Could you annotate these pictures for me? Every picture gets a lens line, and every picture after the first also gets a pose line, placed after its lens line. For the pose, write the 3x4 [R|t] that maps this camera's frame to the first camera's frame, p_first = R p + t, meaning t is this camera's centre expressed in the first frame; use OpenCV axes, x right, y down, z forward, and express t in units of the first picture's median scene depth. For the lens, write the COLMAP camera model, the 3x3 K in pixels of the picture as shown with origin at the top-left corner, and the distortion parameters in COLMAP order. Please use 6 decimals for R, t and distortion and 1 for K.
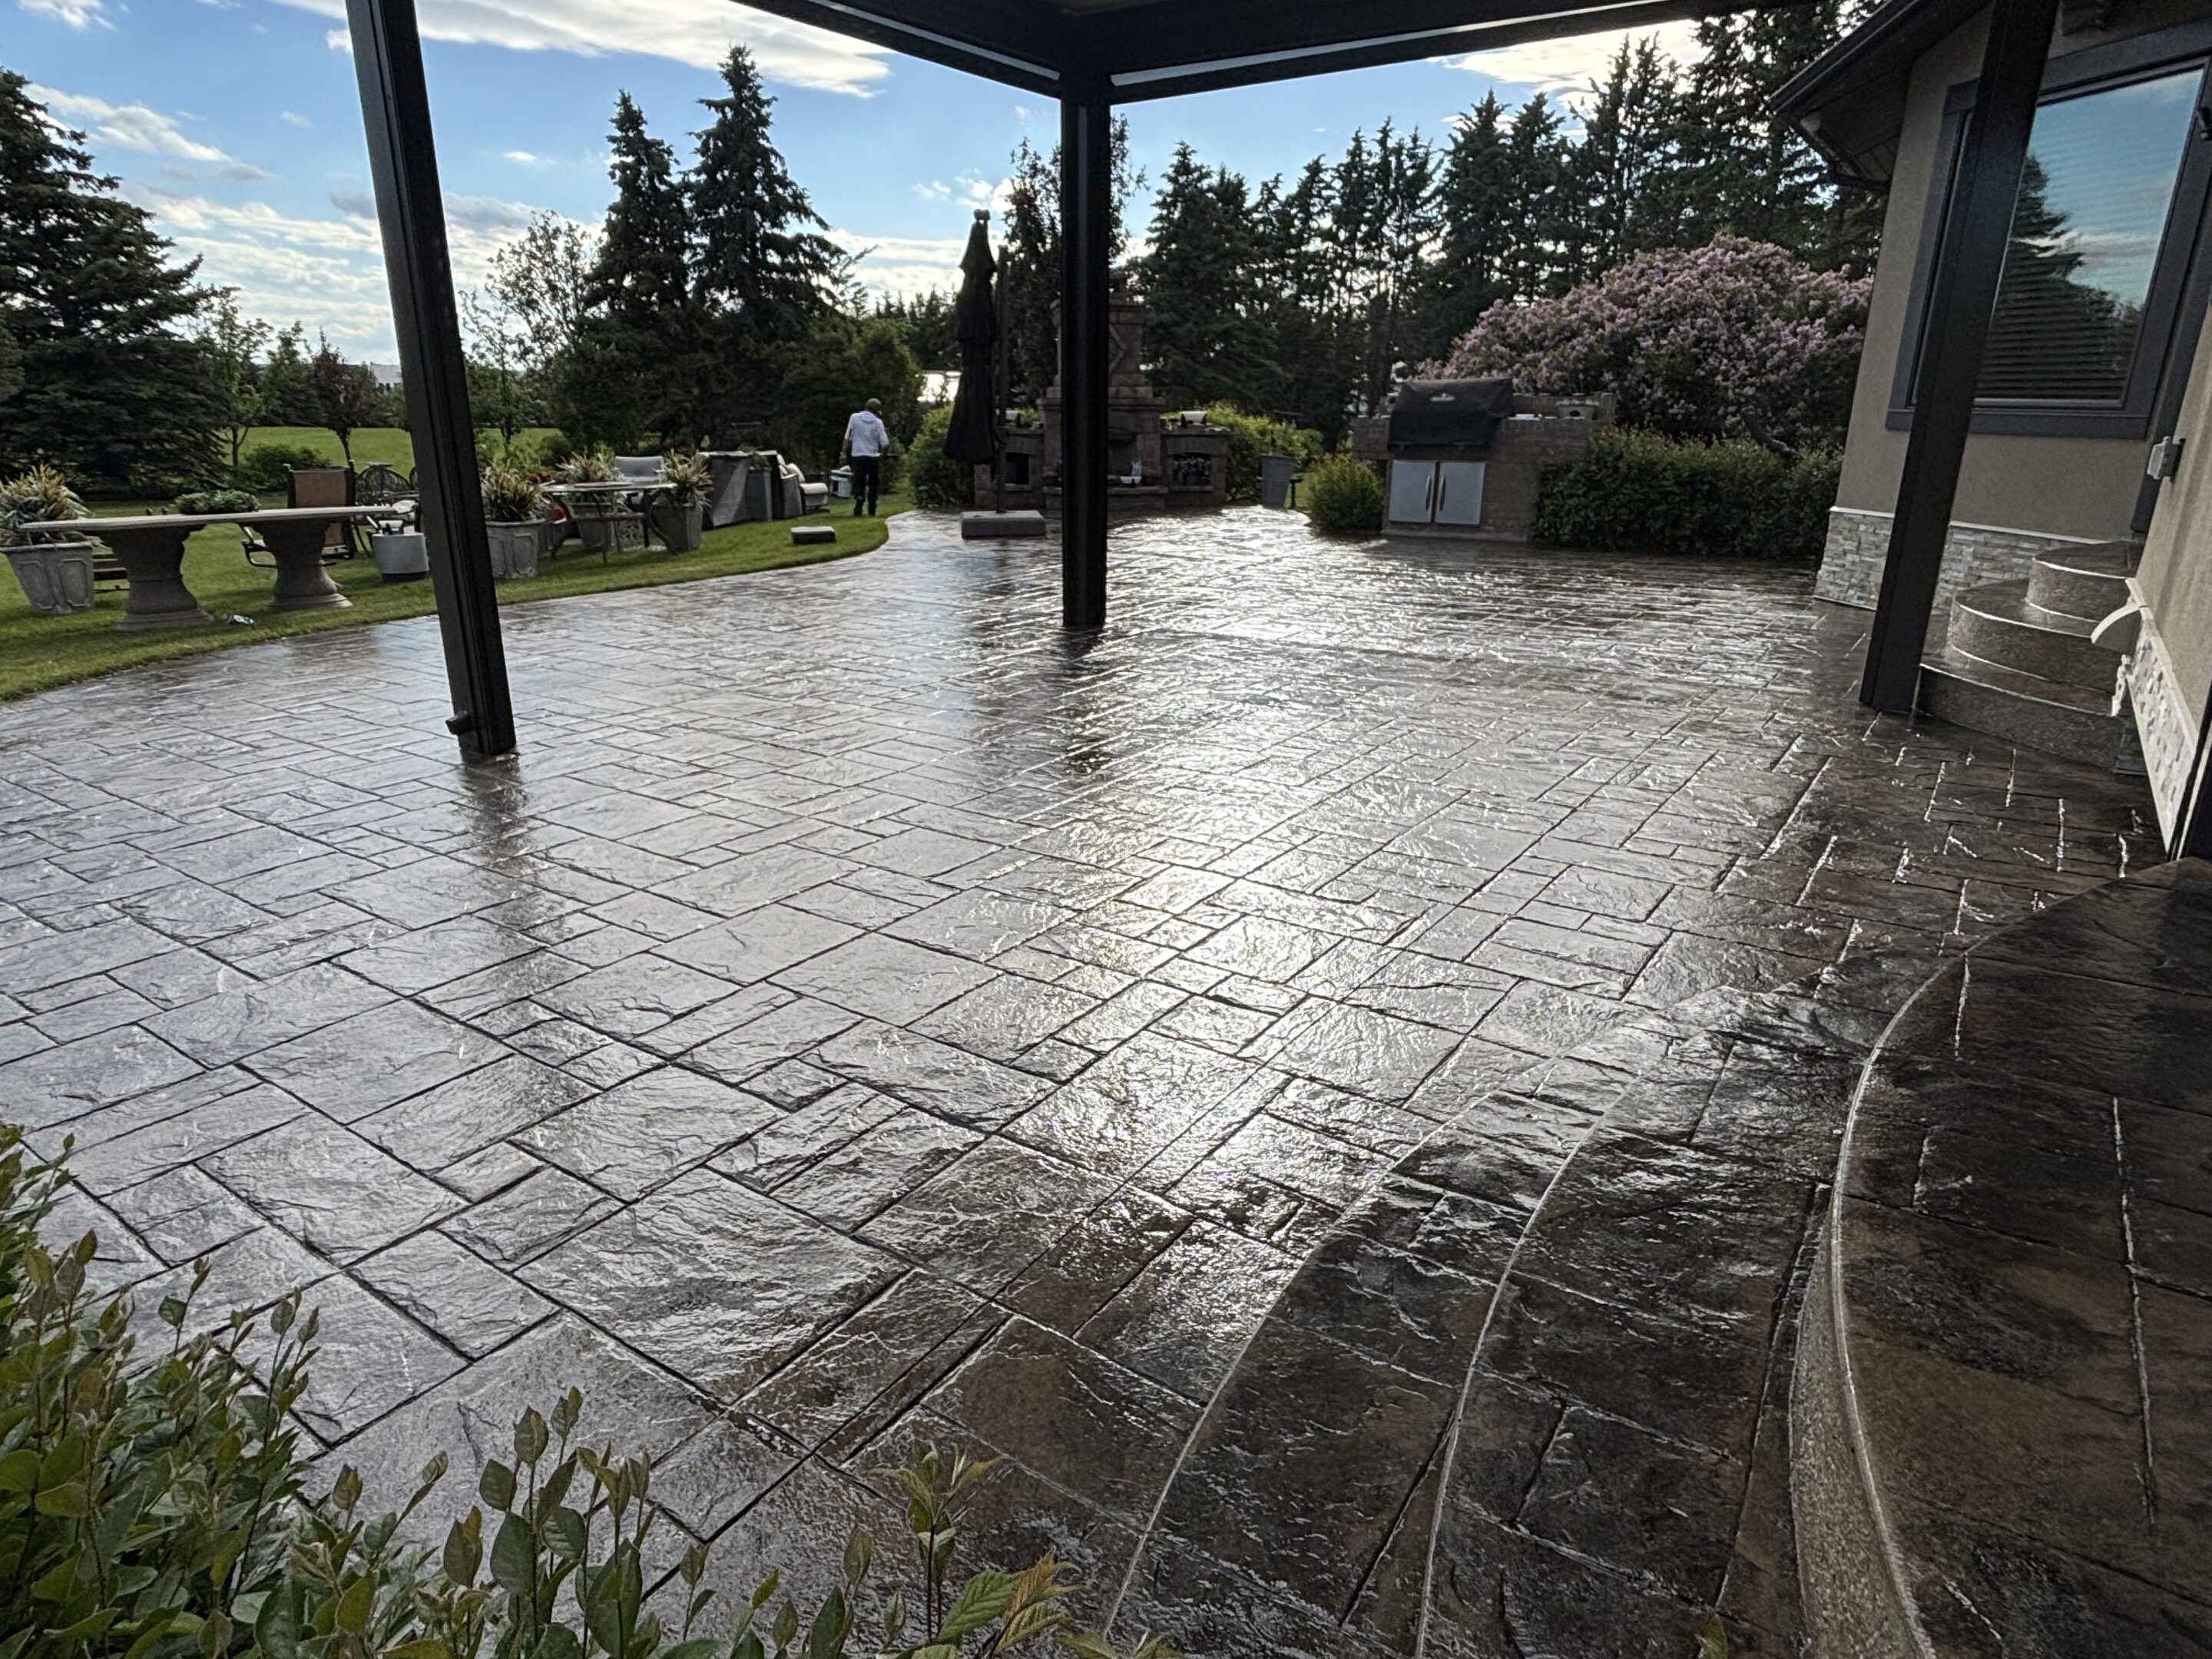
lens RADIAL K [[1314.3, 0, 1106.0], [0, 1314.3, 829.5], [0, 0, 1]] dist [-0.001802, -0.001054]
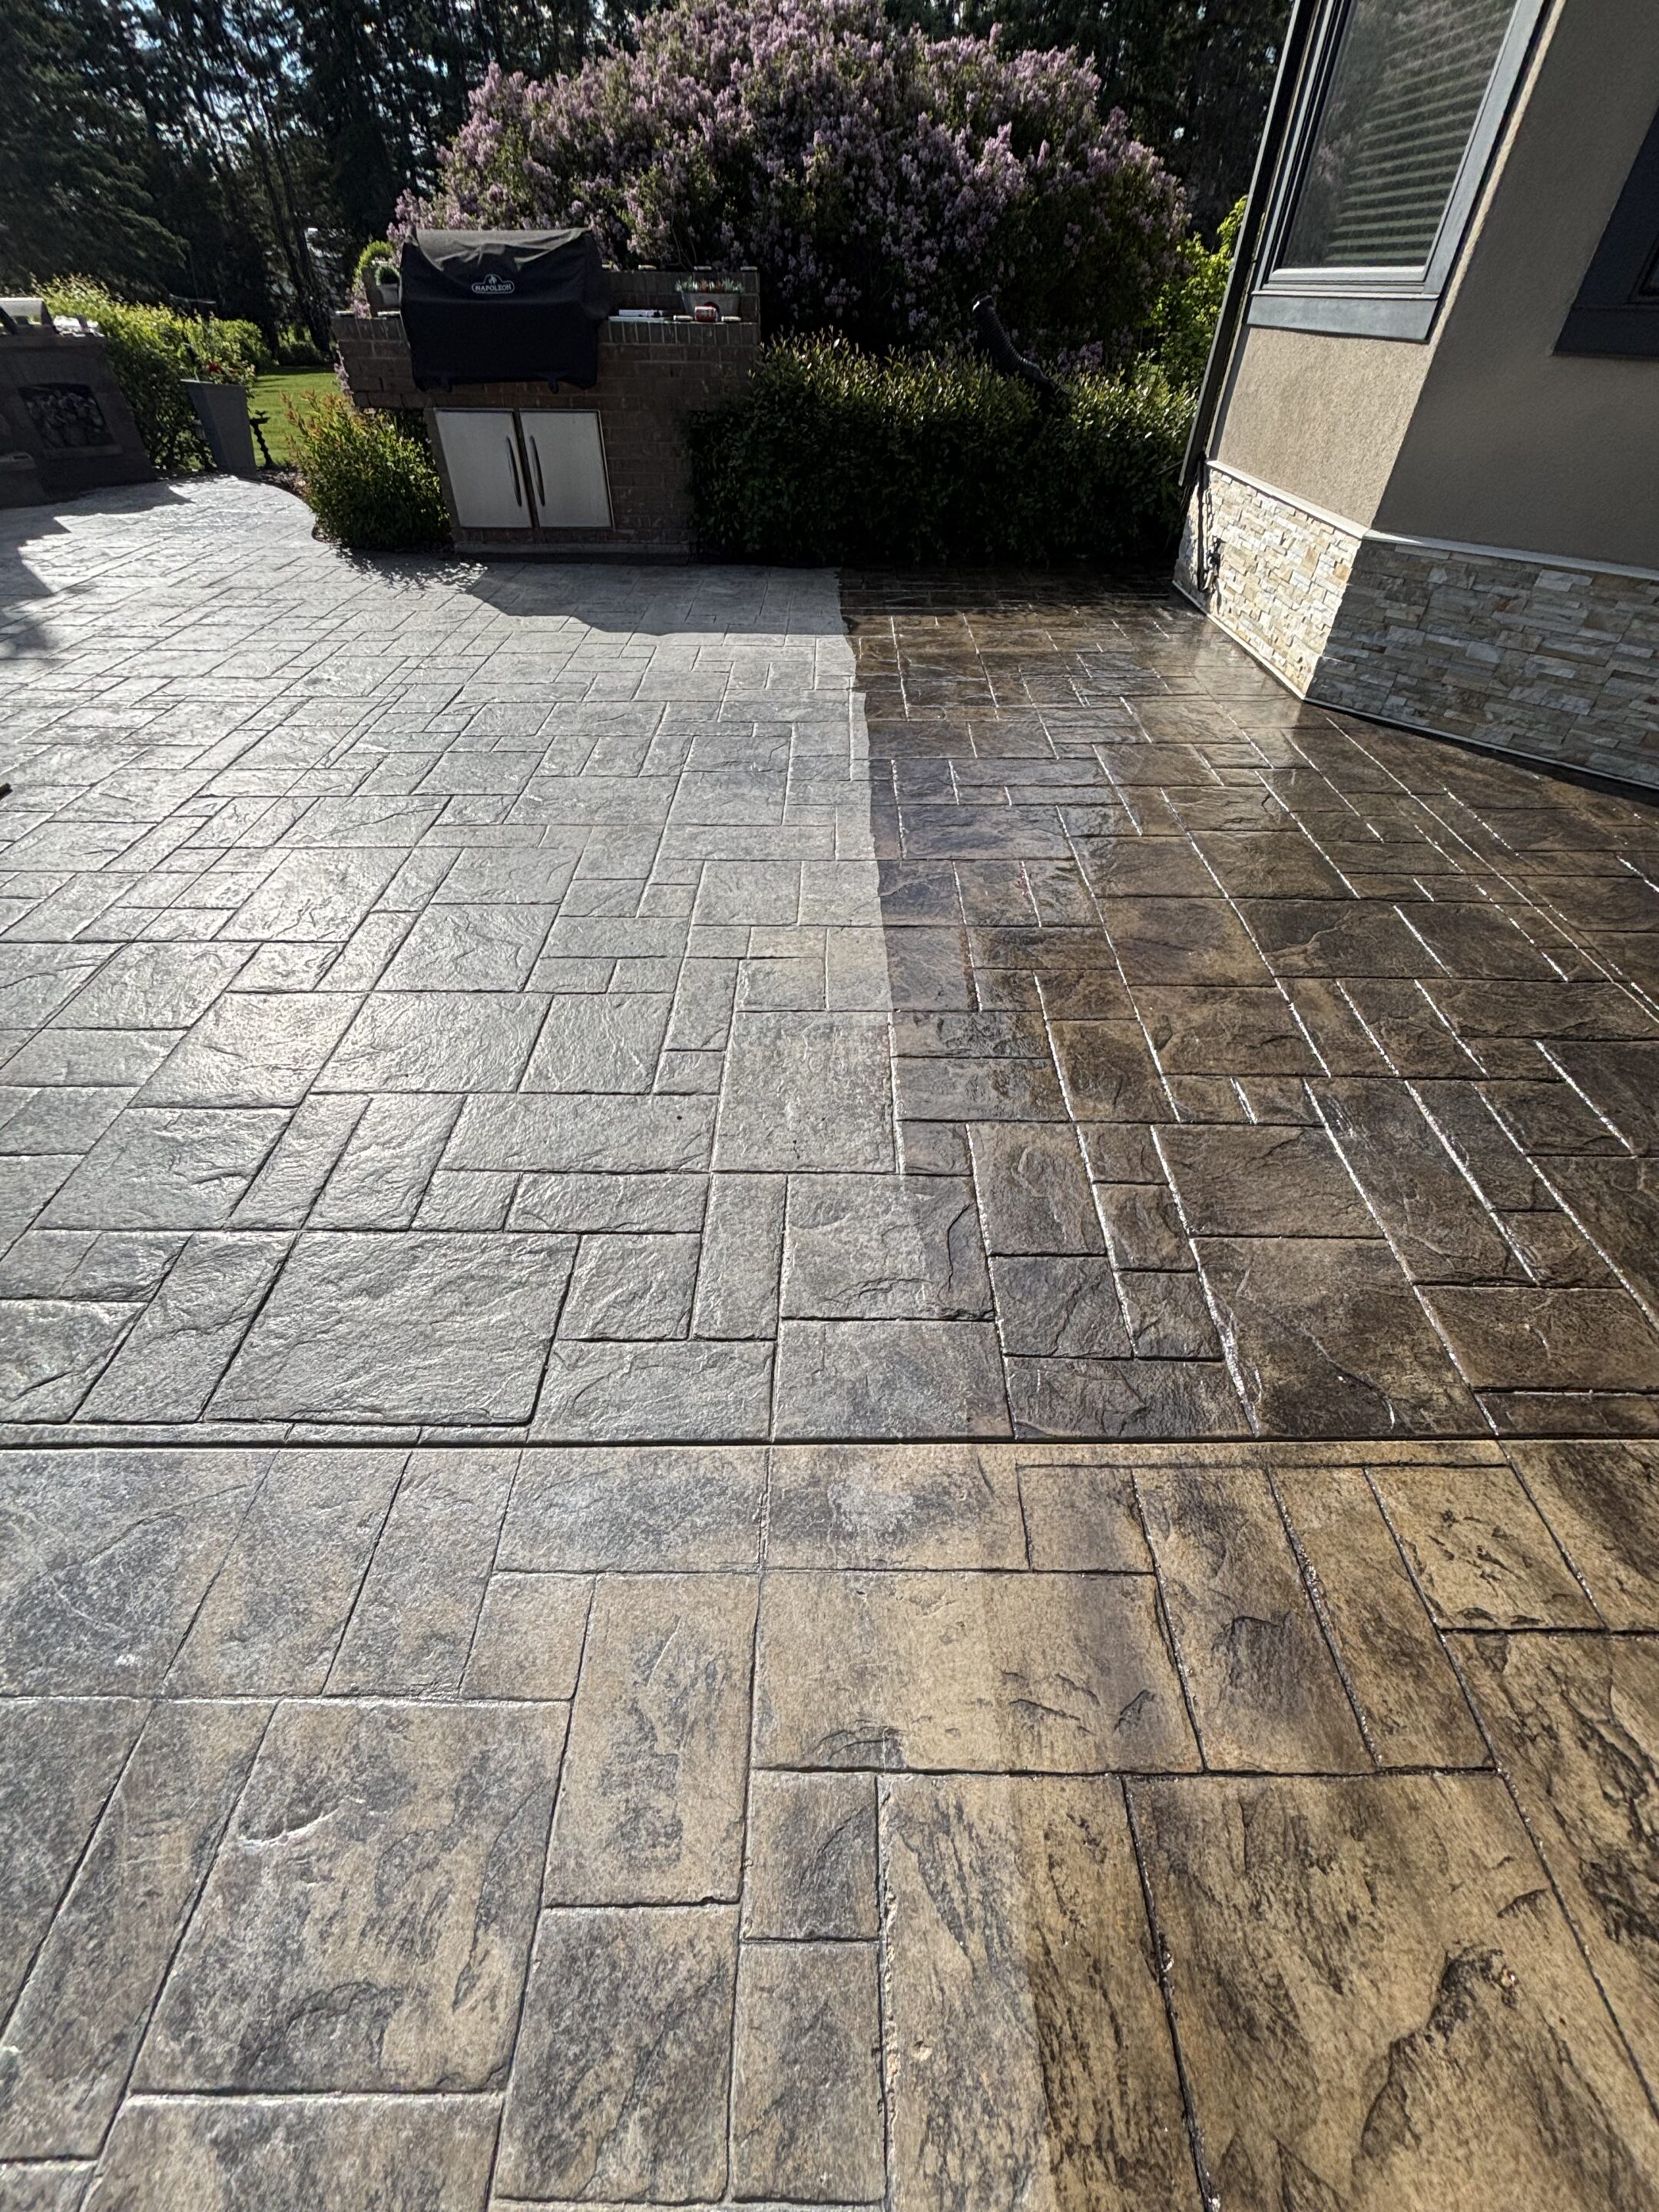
lens RADIAL K [[893.8, 0, 829.5], [0, 893.8, 1106.0], [0, 0, 1]] dist [0.013499, -0.003706]
pose [[0.822292, -0.379033, 0.424464, 0.058523], [0.170609, 0.875789, 0.451538, -0.125965], [-0.542888, -0.298879, 0.784821, 0.389514]]
